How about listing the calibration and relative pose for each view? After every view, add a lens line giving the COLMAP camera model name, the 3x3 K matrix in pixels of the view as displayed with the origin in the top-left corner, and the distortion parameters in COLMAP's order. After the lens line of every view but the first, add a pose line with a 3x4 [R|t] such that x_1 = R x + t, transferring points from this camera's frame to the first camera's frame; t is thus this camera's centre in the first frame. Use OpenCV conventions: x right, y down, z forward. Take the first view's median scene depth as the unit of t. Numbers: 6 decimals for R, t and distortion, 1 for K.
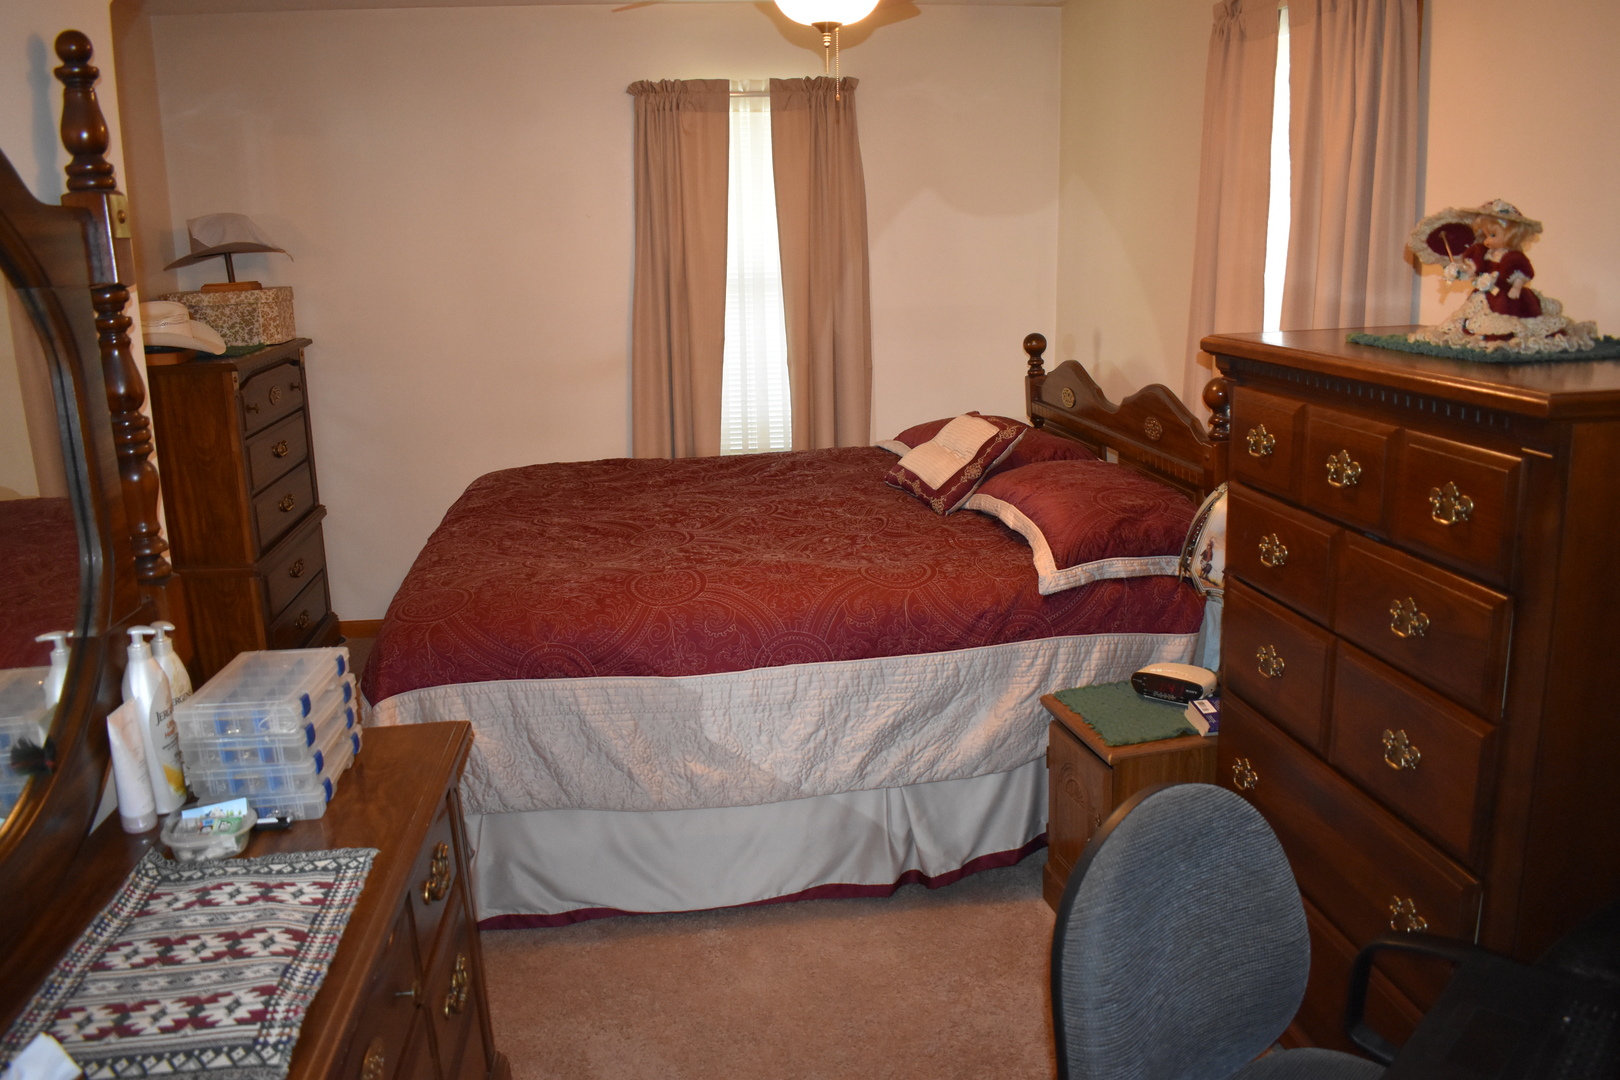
lens RADIAL K [[1262.5, 0, 810.0], [0, 1262.5, 540.0], [0, 0, 1]] dist [-0.098512, 0.018879]
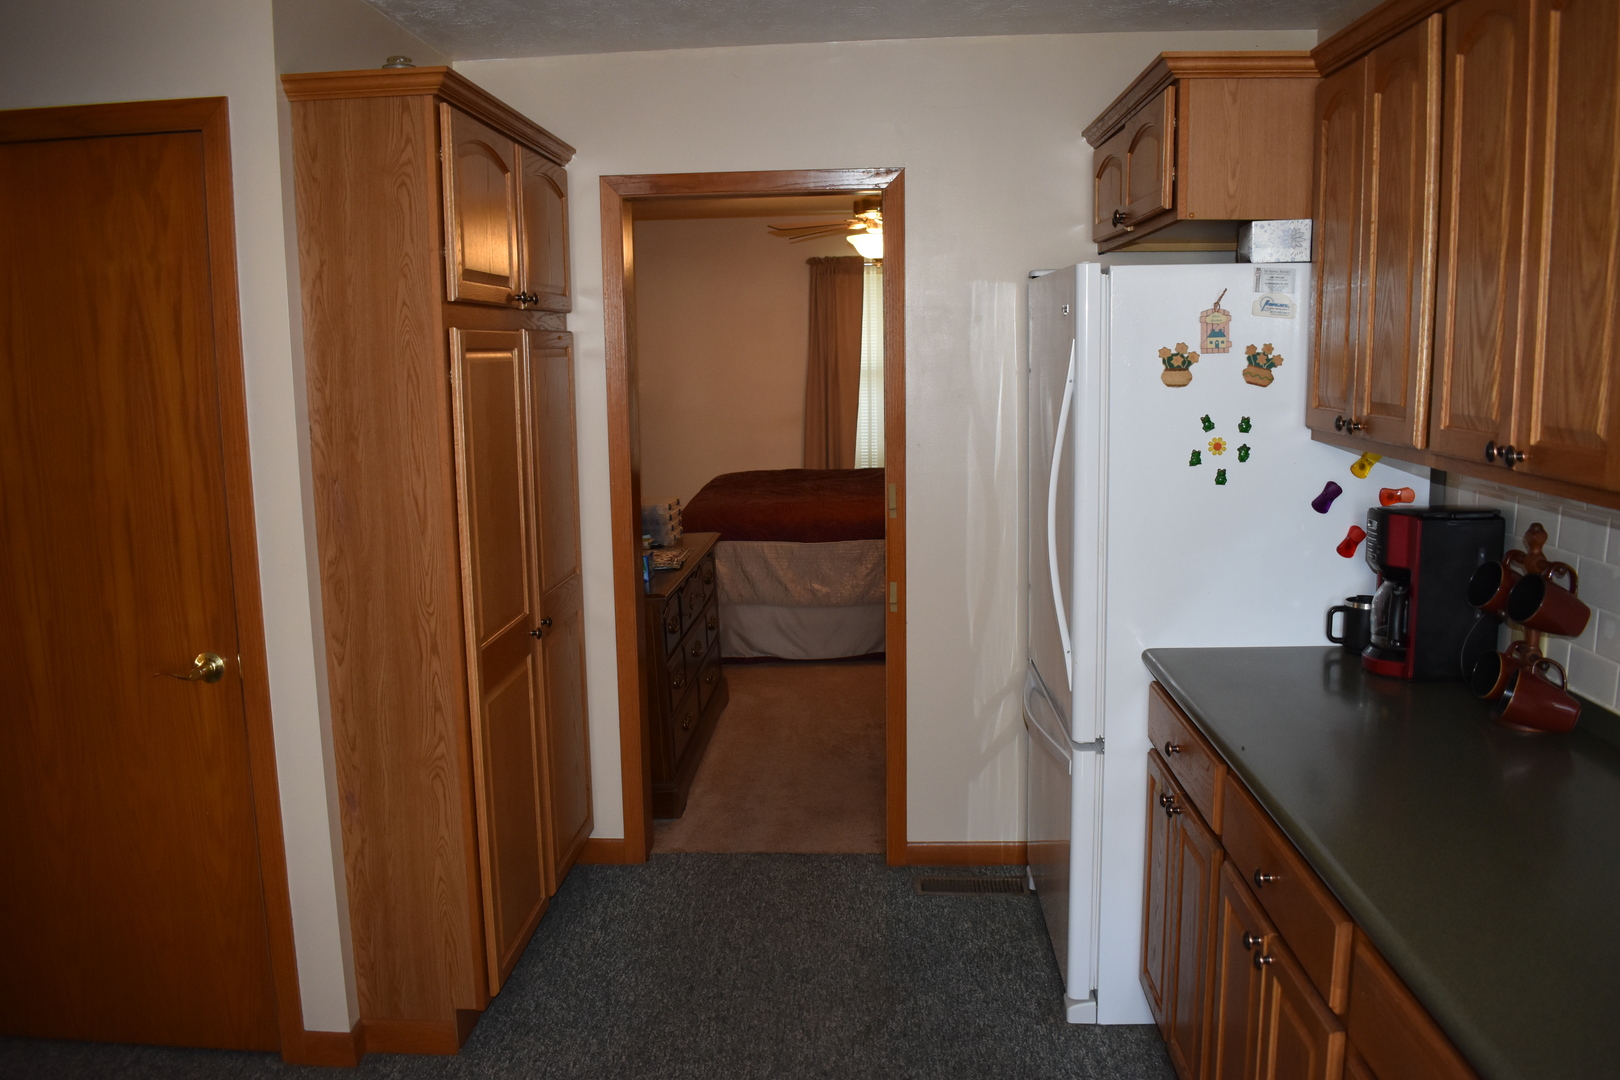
lens RADIAL K [[1262.5, 0, 810.0], [0, 1262.5, 540.0], [0, 0, 1]] dist [-0.098512, 0.018879]
pose [[0.986388, 0.027137, -0.162182, 0.186409], [-0.038832, 0.996834, -0.069383, 0.186312], [0.159786, 0.074736, 0.984319, -0.860602]]
